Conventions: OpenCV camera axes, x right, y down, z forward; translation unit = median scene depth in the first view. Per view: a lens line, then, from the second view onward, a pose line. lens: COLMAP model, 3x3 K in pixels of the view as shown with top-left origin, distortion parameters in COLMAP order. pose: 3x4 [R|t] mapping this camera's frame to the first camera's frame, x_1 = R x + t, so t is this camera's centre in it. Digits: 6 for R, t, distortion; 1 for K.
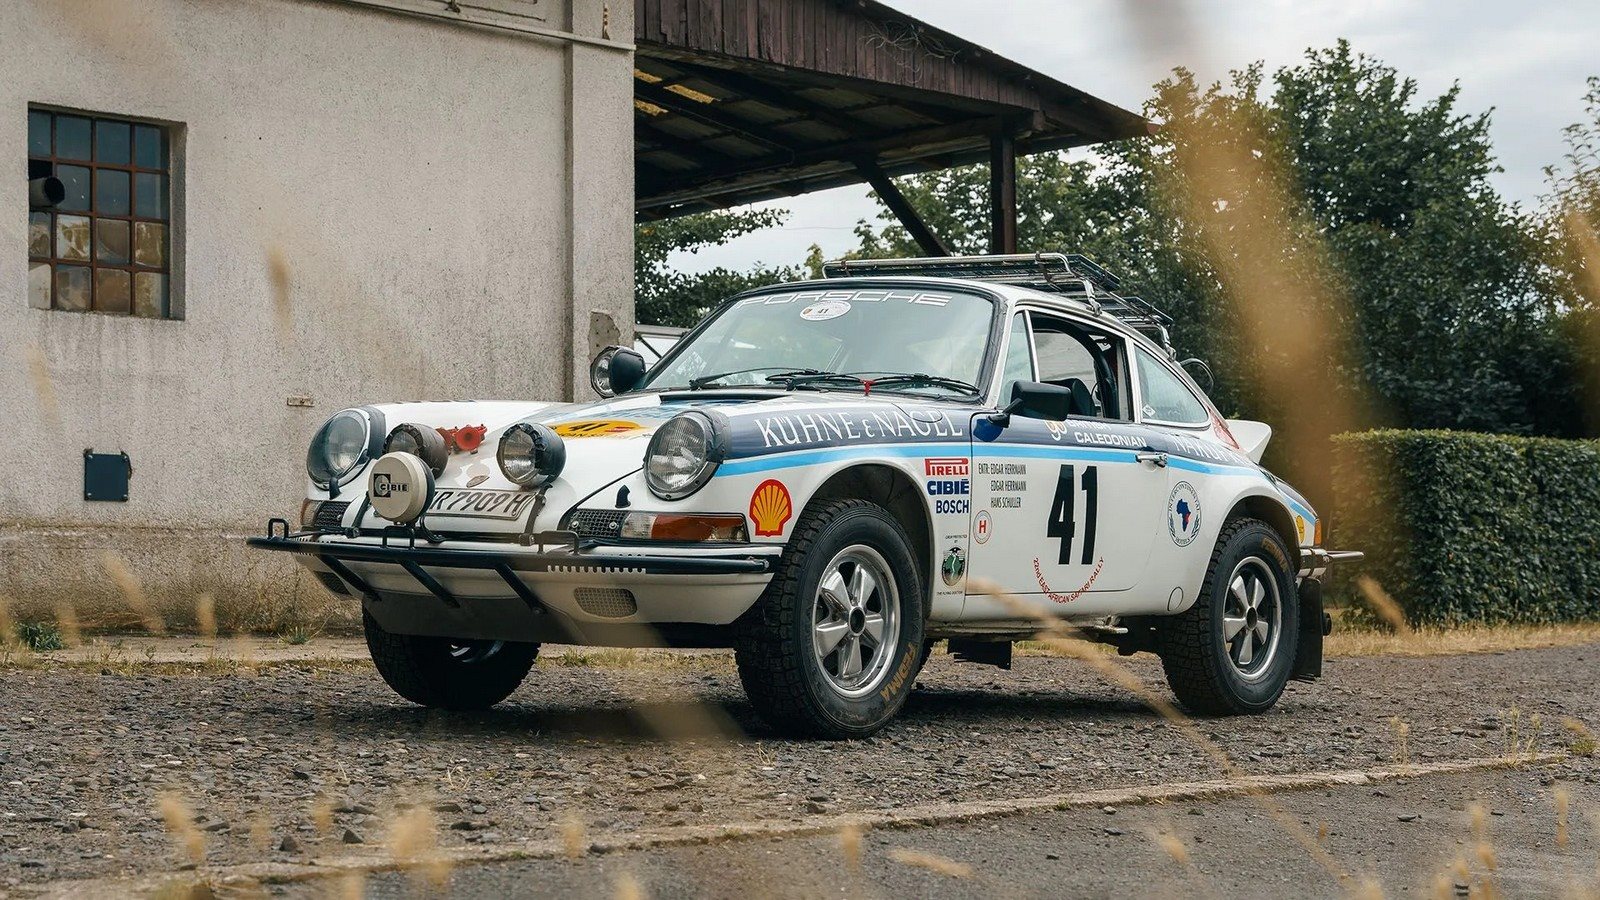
lens RADIAL K [[2865.5, 0, 805.5], [0, 2865.5, 542.4], [0, 0, 1]] dist [-0.014371, 0.103849]
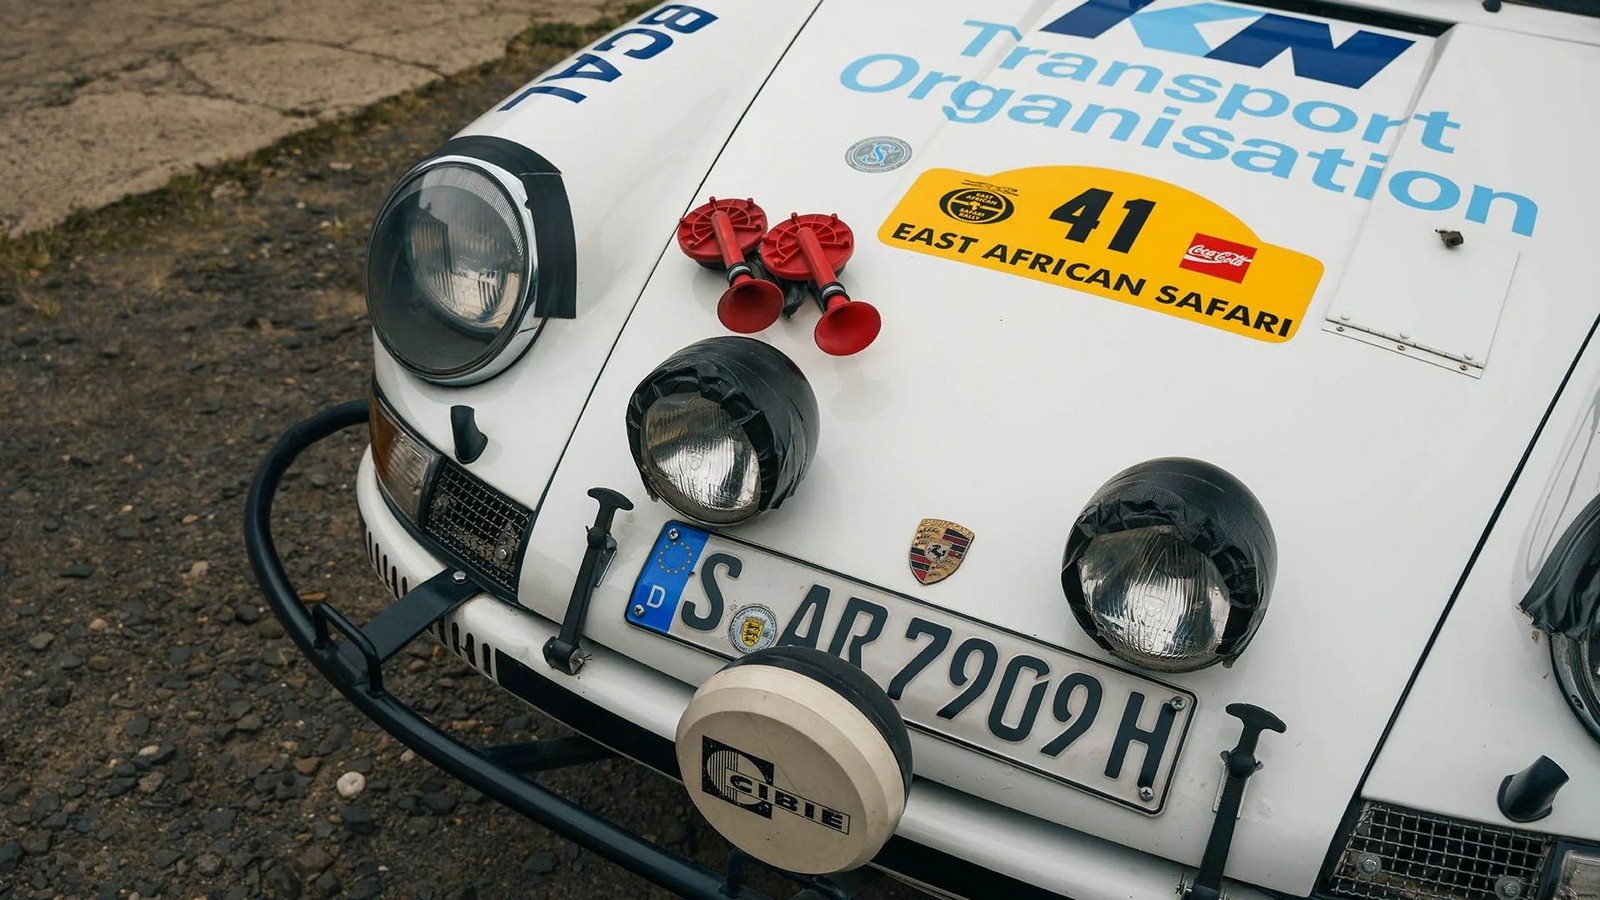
lens RADIAL K [[1516.7, 0, 800.0], [0, 1516.7, 450.0], [0, 0, 1]] dist [-0.100065, 0.249177]
pose [[0.986744, -0.062948, 0.149576, -0.130664], [-0.022624, 0.859342, 0.510901, -0.102199], [-0.160697, -0.507513, 0.846526, 0.712980]]
